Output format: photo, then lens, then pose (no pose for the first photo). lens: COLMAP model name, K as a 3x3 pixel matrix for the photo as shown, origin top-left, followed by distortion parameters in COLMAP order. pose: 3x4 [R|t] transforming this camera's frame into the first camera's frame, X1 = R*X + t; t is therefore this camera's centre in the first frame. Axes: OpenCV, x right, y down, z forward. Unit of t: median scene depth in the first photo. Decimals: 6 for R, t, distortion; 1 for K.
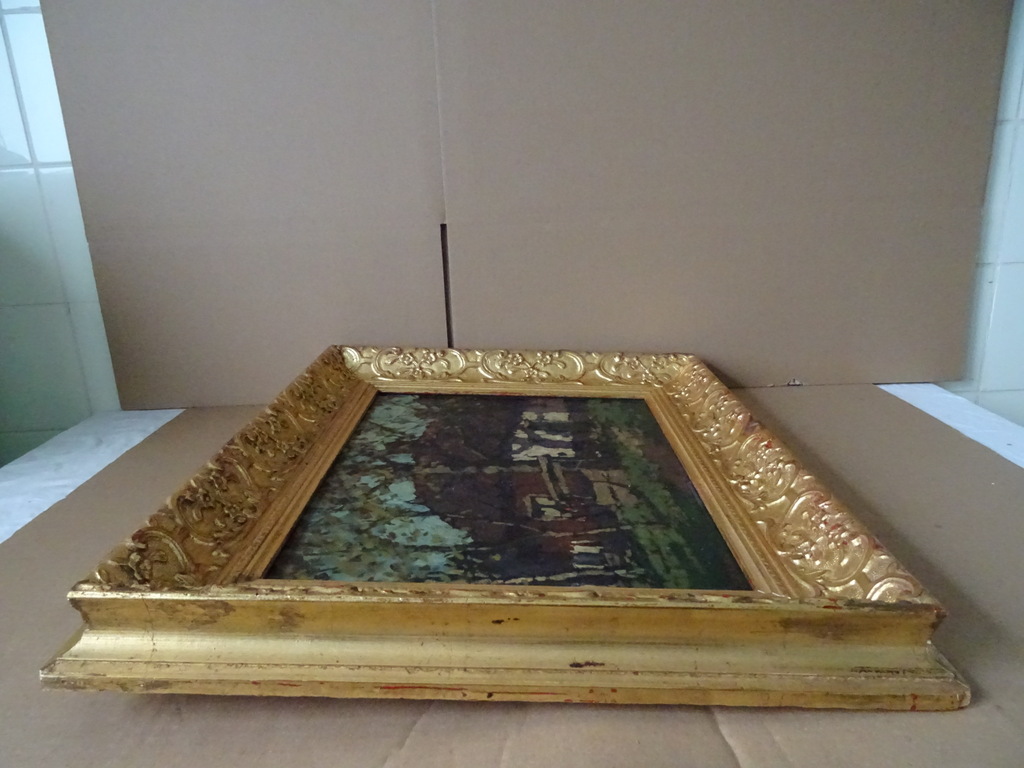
lens RADIAL K [[729.7, 0, 508.8], [0, 729.7, 384.2], [0, 0, 1]] dist [-0.010807, 0.004629]
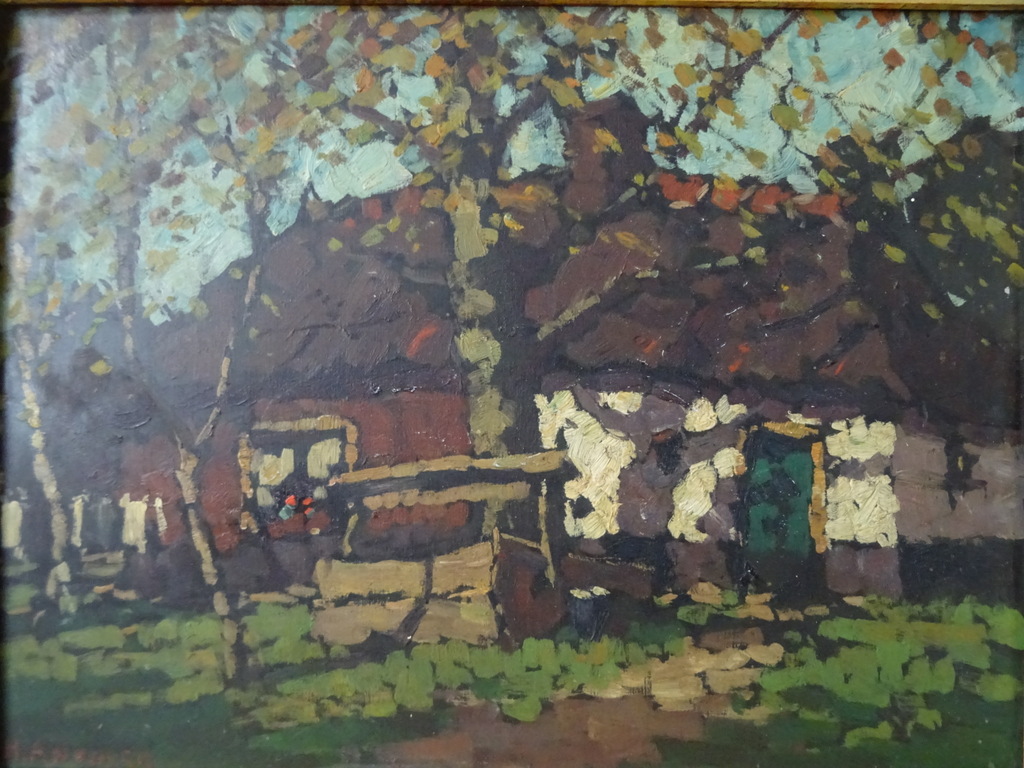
lens RADIAL K [[729.7, 0, 435.8], [0, 729.7, 417.7], [0, 0, 1]] dist [-0.010807, 0.004629]
pose [[0.005437, 0.999617, -0.027140, 0.036489], [-0.285643, 0.027562, 0.957940, -0.350715], [0.958321, 0.002544, 0.285683, 0.944499]]
